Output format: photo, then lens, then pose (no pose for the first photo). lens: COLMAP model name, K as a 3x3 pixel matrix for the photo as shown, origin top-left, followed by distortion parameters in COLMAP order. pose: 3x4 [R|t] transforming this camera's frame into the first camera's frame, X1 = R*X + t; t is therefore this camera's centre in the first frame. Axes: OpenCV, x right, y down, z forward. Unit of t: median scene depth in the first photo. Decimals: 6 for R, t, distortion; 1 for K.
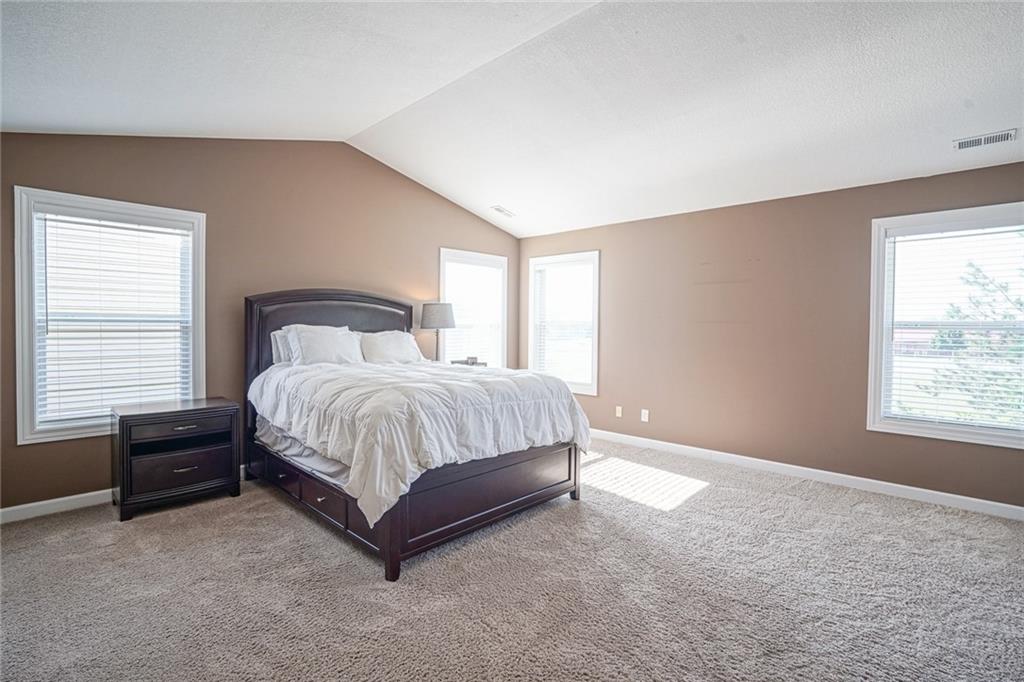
lens RADIAL K [[478.6, 0, 518.1], [0, 478.6, 334.8], [0, 0, 1]] dist [-0.062102, 0.022824]
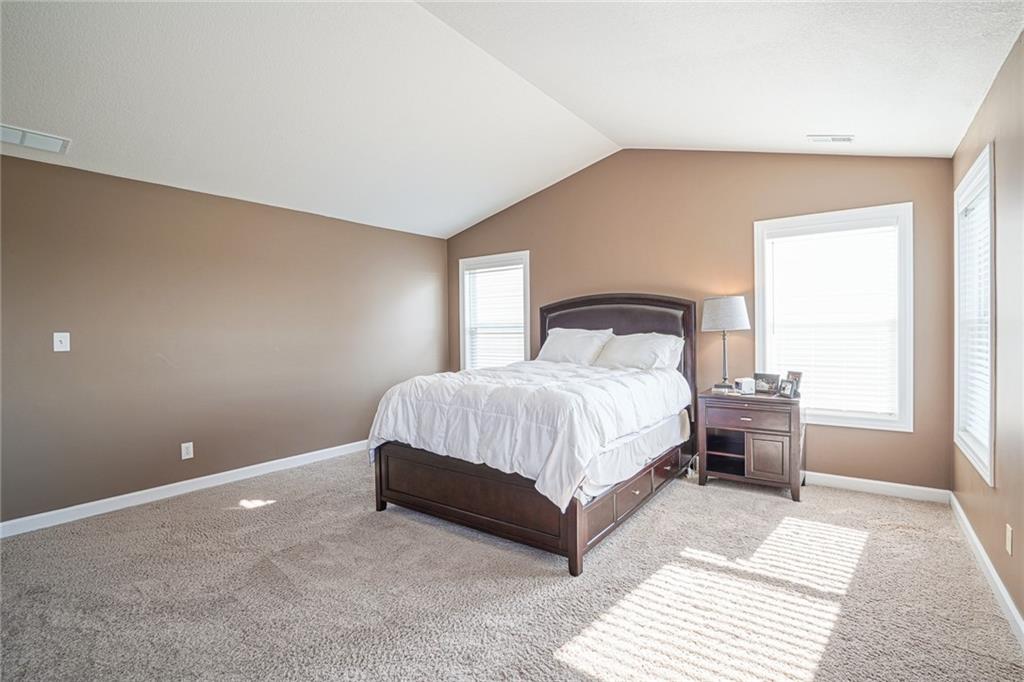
lens RADIAL K [[478.6, 0, 518.1], [0, 478.6, 334.8], [0, 0, 1]] dist [-0.062102, 0.022824]
pose [[0.126065, 0.004546, -0.992012, 0.775923], [-0.005607, 0.999977, 0.003870, -0.008923], [0.992006, 0.005074, 0.126088, 0.801732]]
